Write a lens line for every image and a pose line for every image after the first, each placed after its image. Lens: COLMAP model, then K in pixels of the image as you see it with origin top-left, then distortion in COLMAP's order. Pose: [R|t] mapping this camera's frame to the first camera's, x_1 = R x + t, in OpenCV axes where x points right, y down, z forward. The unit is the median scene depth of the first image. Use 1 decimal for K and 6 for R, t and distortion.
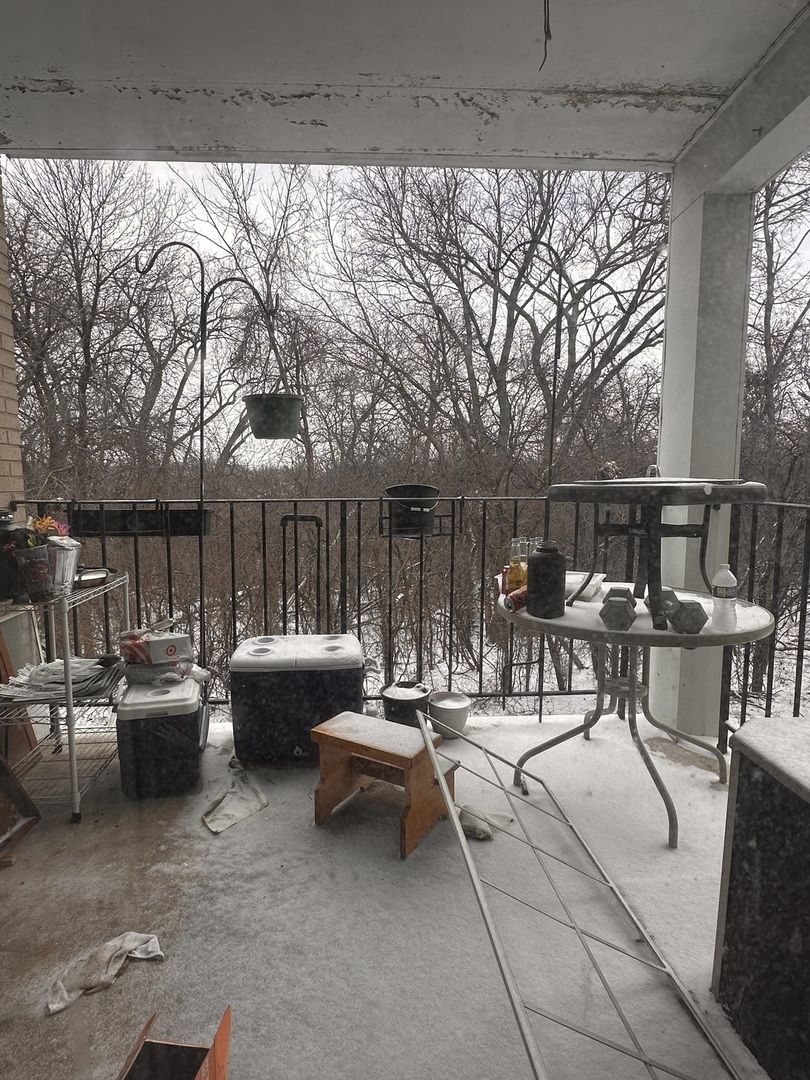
lens RADIAL K [[593.2, 0, 405.0], [0, 593.2, 540.0], [0, 0, 1]] dist [0.001299, 0.001015]
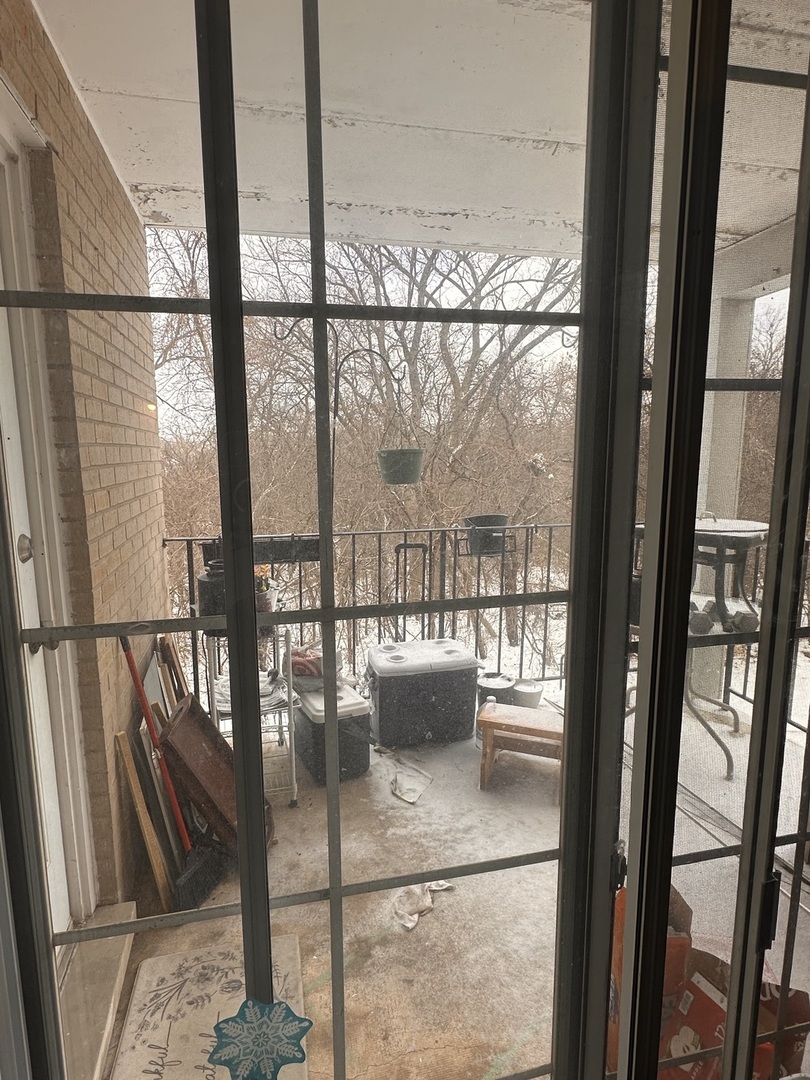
lens RADIAL K [[590.0, 0, 405.0], [0, 590.0, 540.0], [0, 0, 1]] dist [0.016147, 0.000129]
pose [[0.983112, -0.027421, 0.180936, -0.420627], [0.019483, 0.998774, 0.045502, -0.107637], [-0.181962, -0.041208, 0.982442, -0.188616]]
